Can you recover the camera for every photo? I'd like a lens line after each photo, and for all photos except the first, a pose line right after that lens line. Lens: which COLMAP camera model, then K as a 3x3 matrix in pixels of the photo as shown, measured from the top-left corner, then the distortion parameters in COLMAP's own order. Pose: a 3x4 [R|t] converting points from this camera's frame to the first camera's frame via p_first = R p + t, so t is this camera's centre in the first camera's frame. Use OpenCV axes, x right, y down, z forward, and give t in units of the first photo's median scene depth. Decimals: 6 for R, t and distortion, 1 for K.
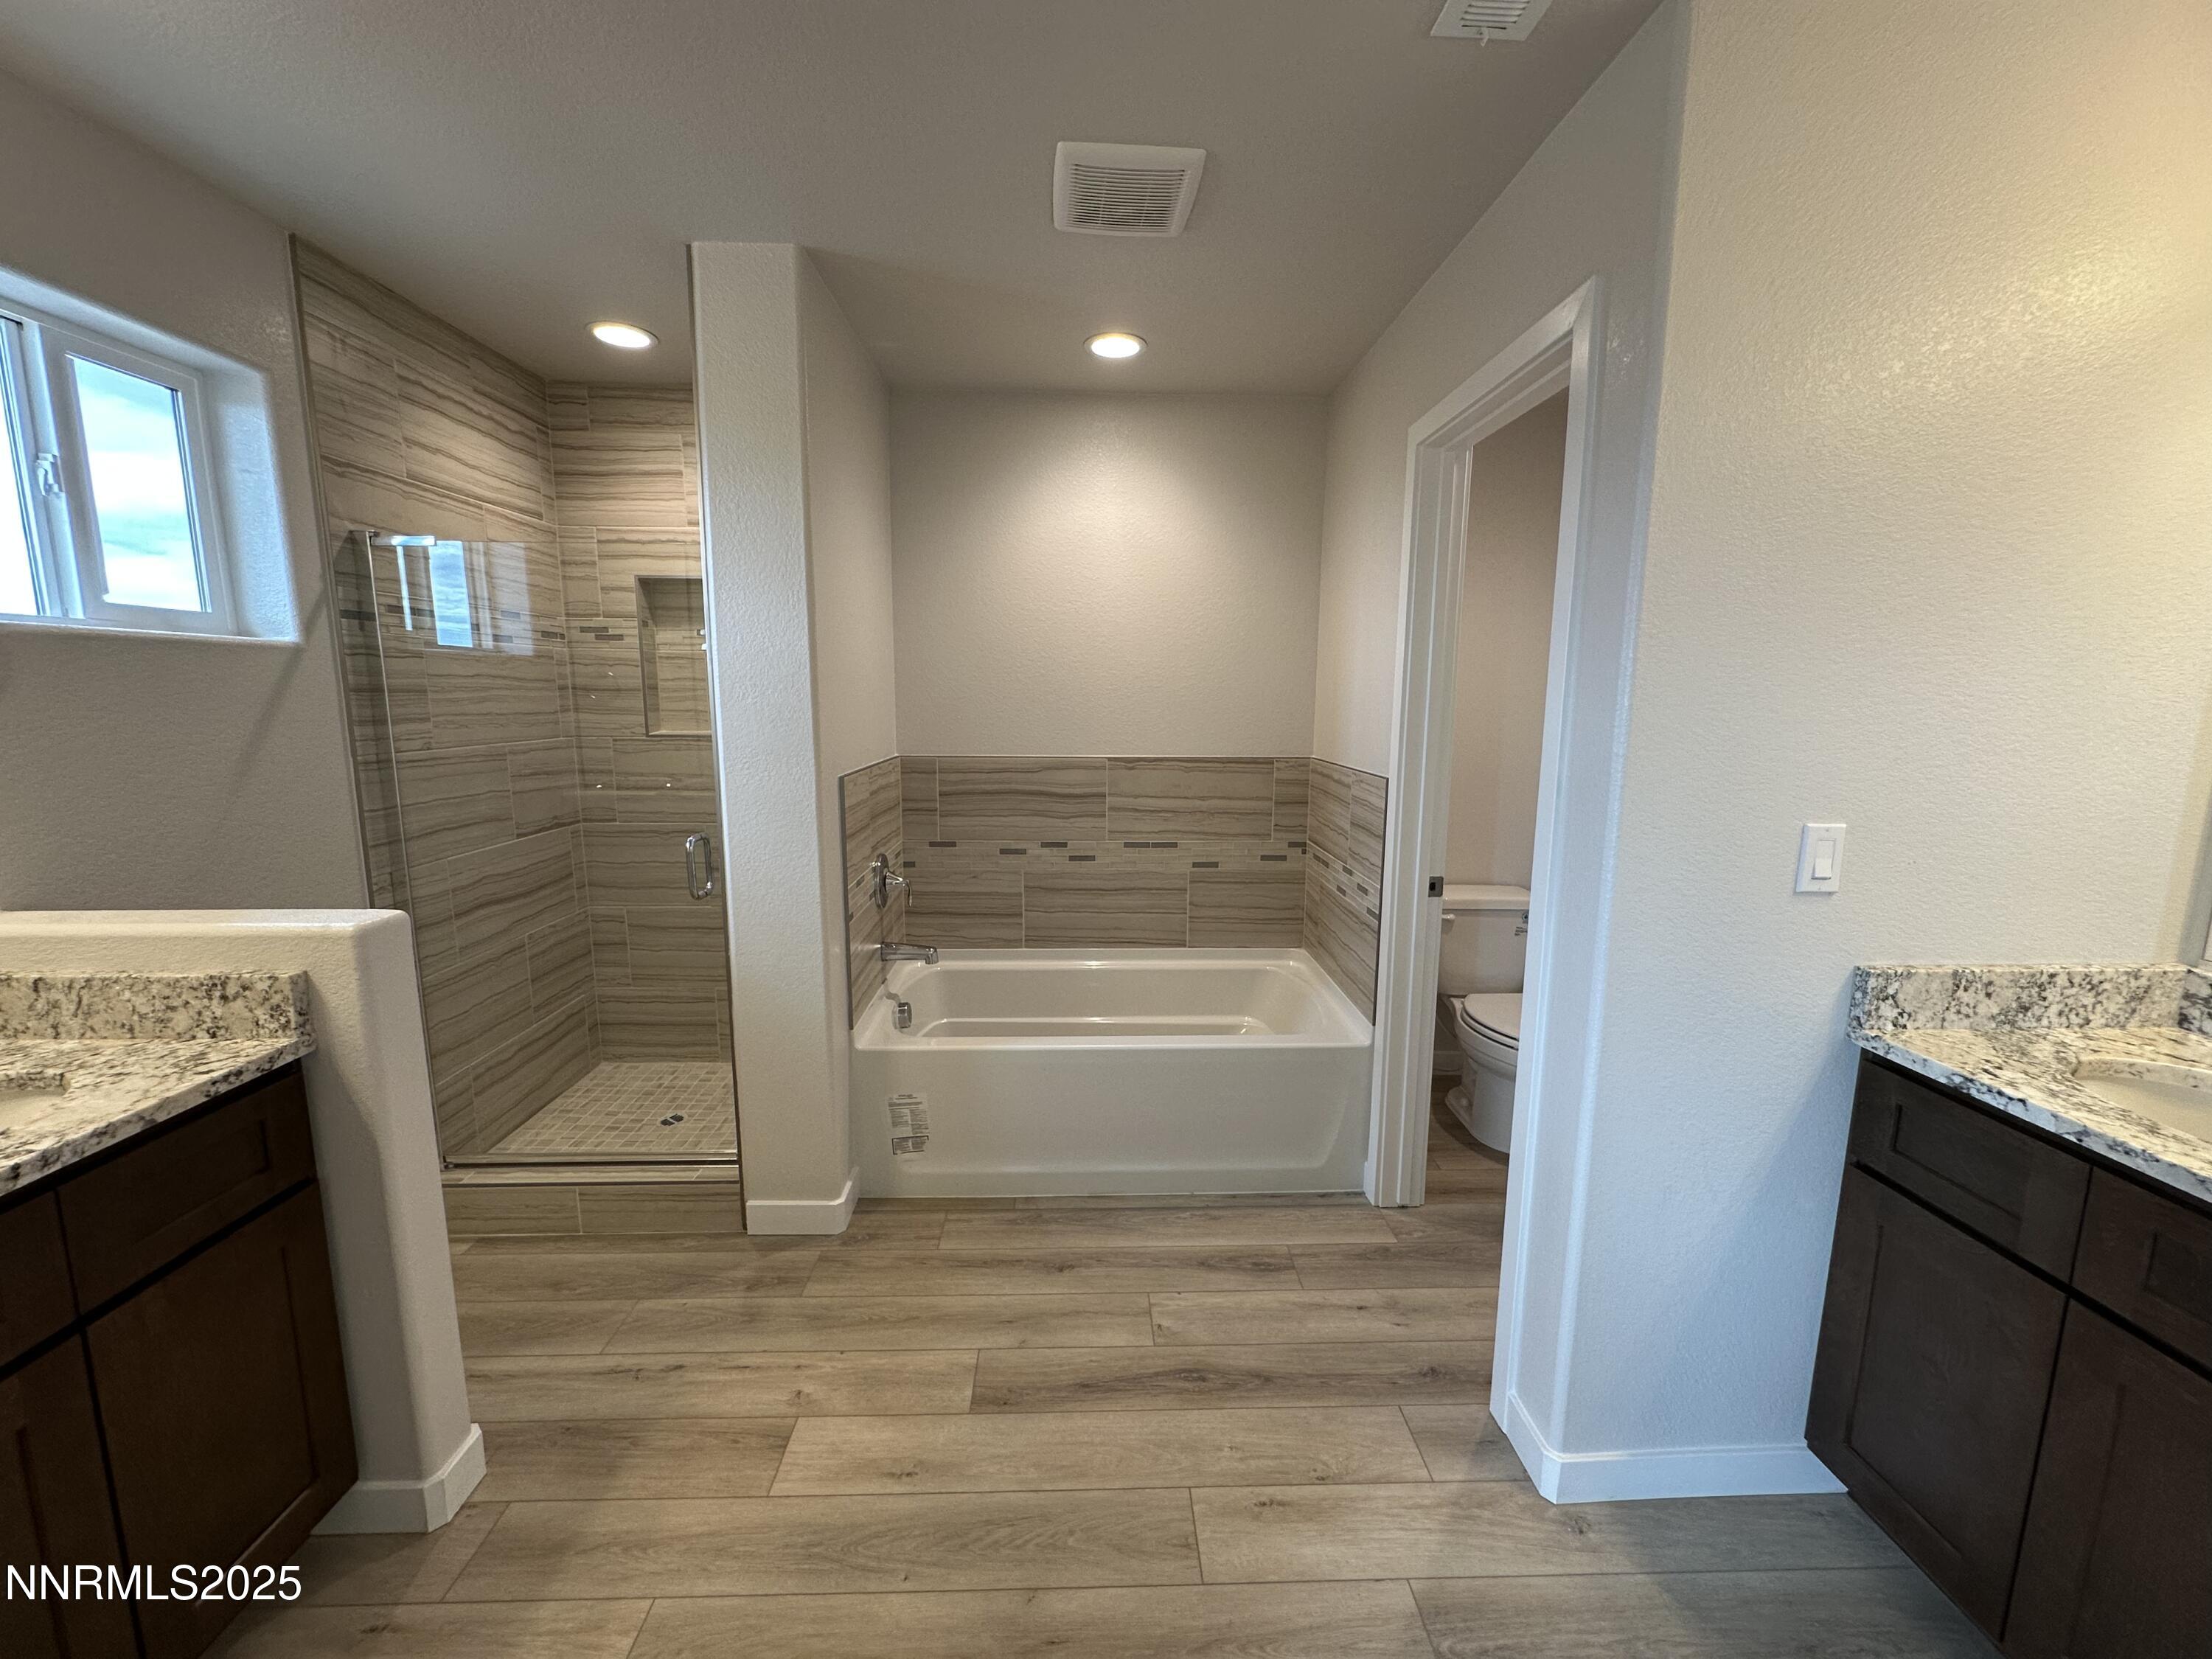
lens RADIAL K [[886.3, 0, 1110.3], [0, 886.3, 829.5], [0, 0, 1]] dist [-0.004956, 0.001143]
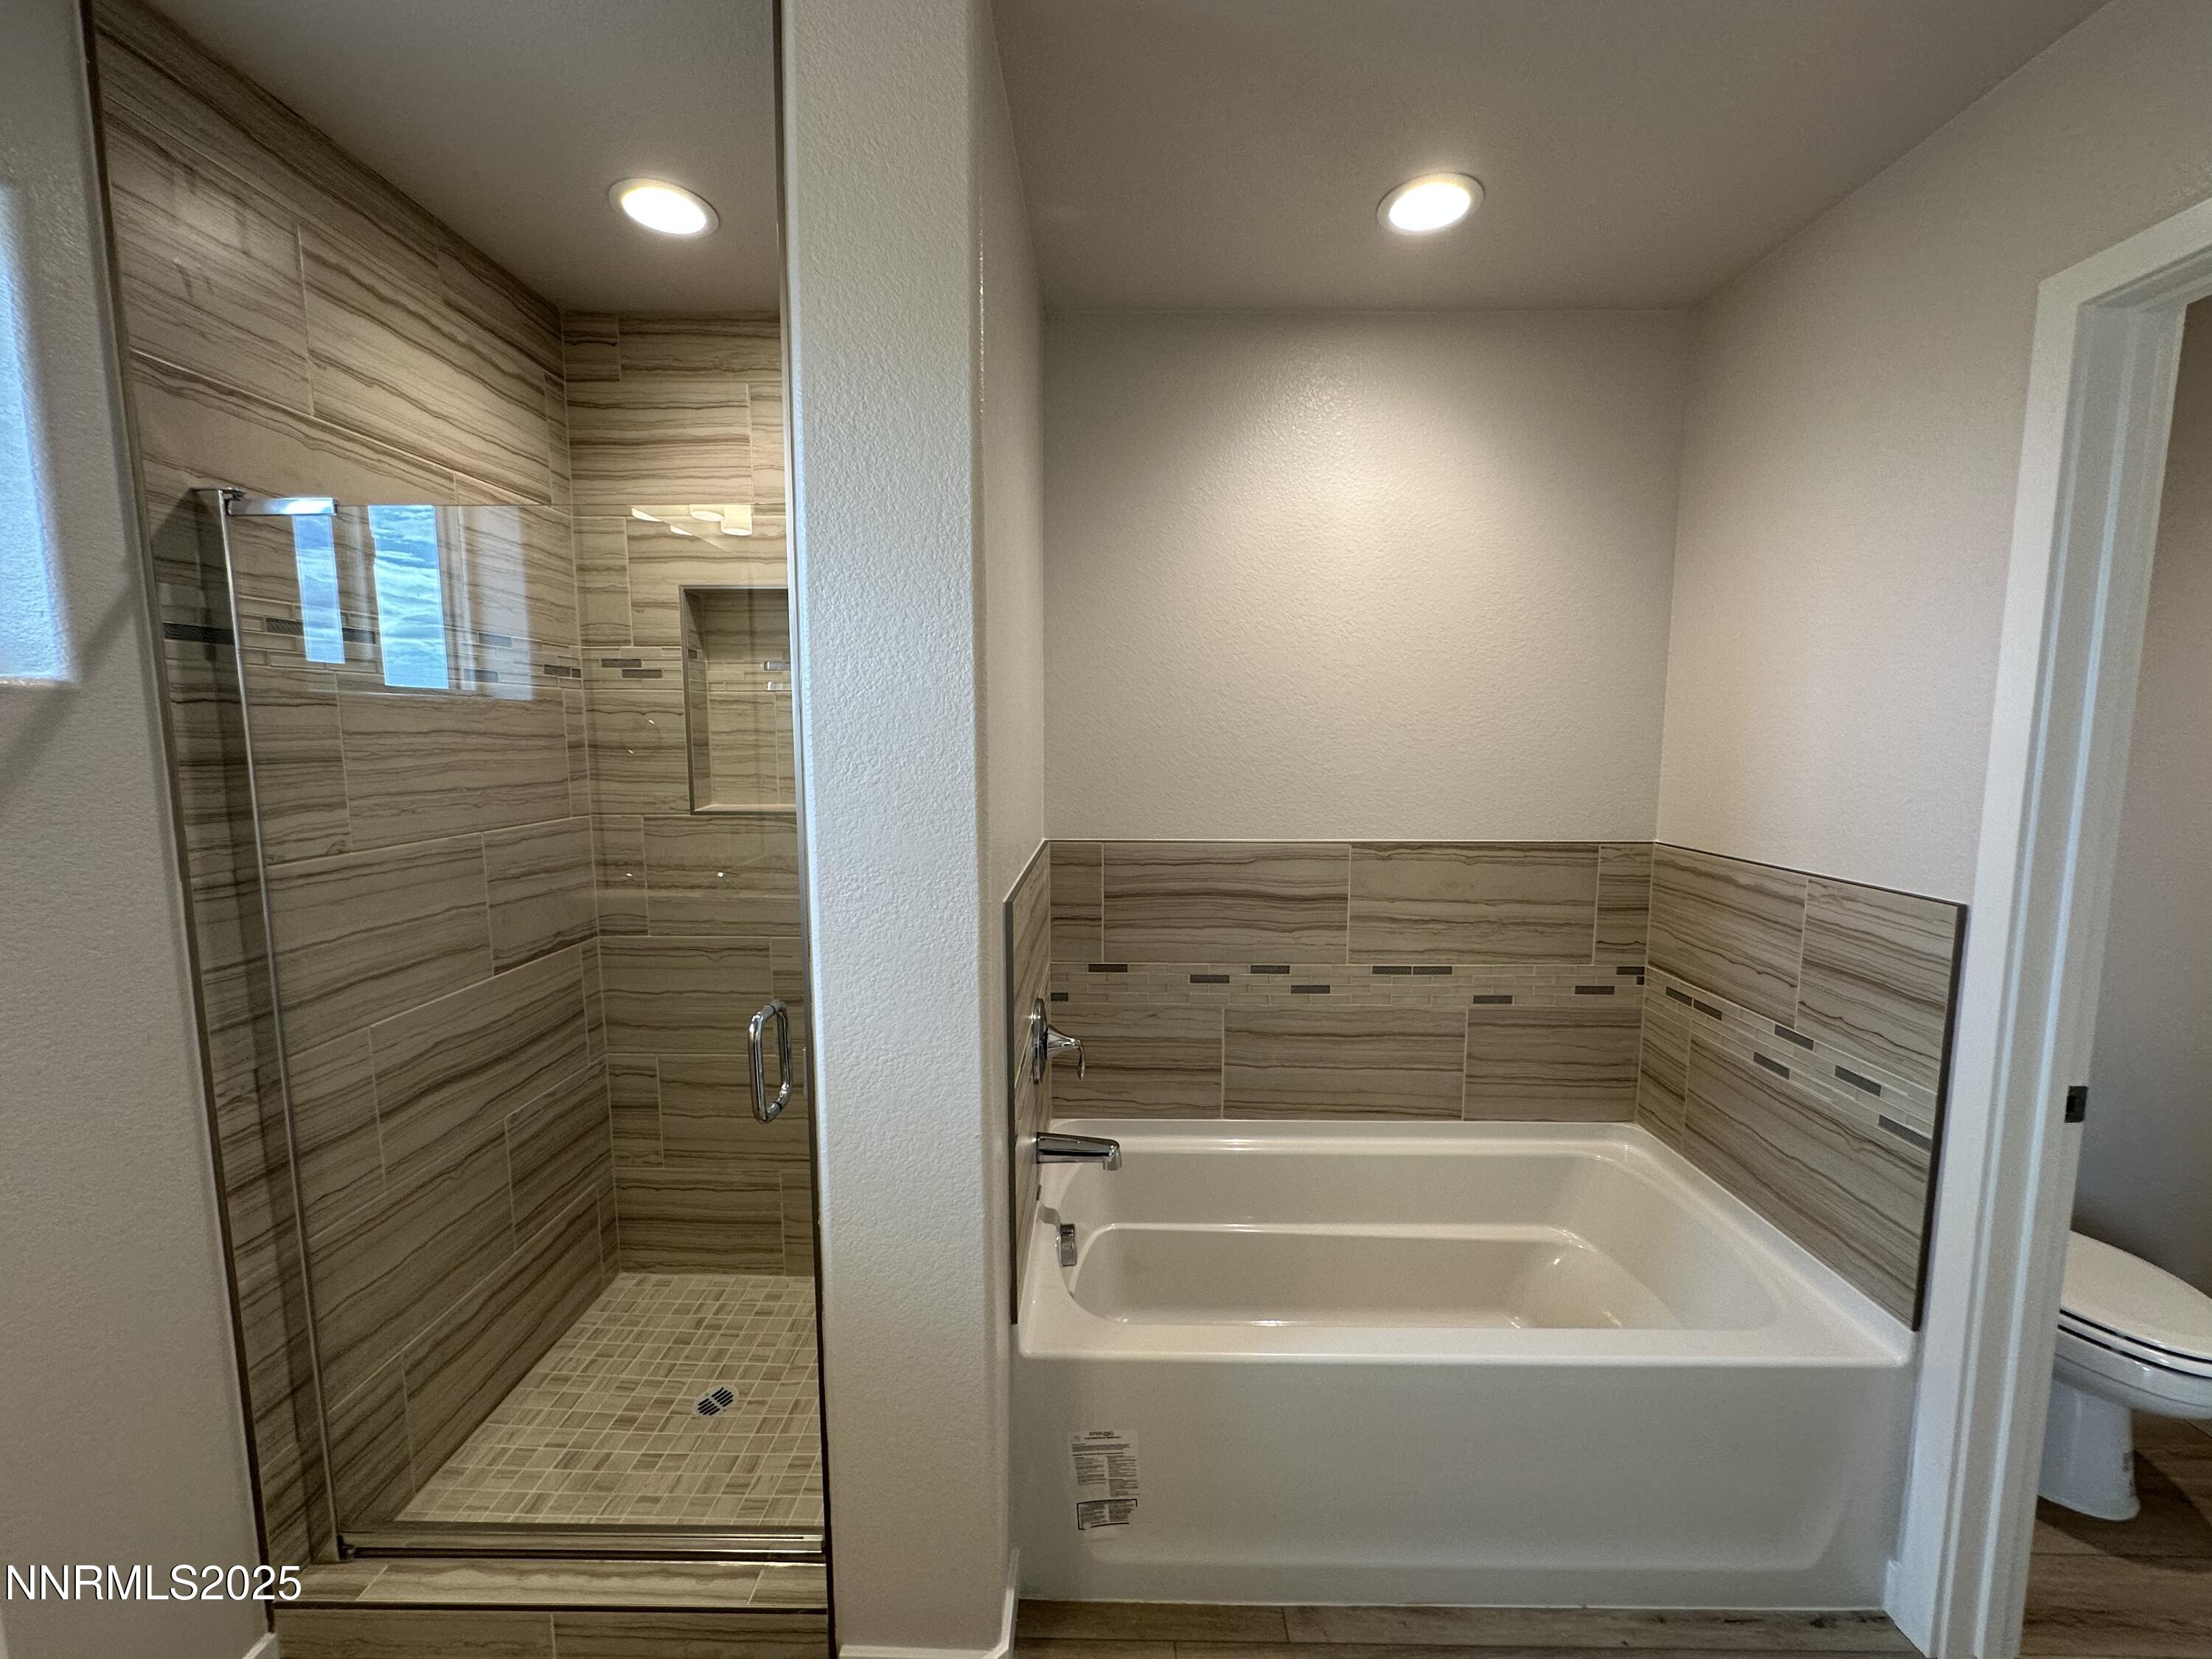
lens RADIAL K [[886.3, 0, 1111.1], [0, 886.3, 830.3], [0, 0, 1]] dist [-0.004956, 0.001143]
pose [[0.998906, -0.000511, -0.046757, -0.173633], [-0.001495, 0.999080, -0.042854, -0.068276], [0.046736, 0.042877, 0.997987, 0.345615]]
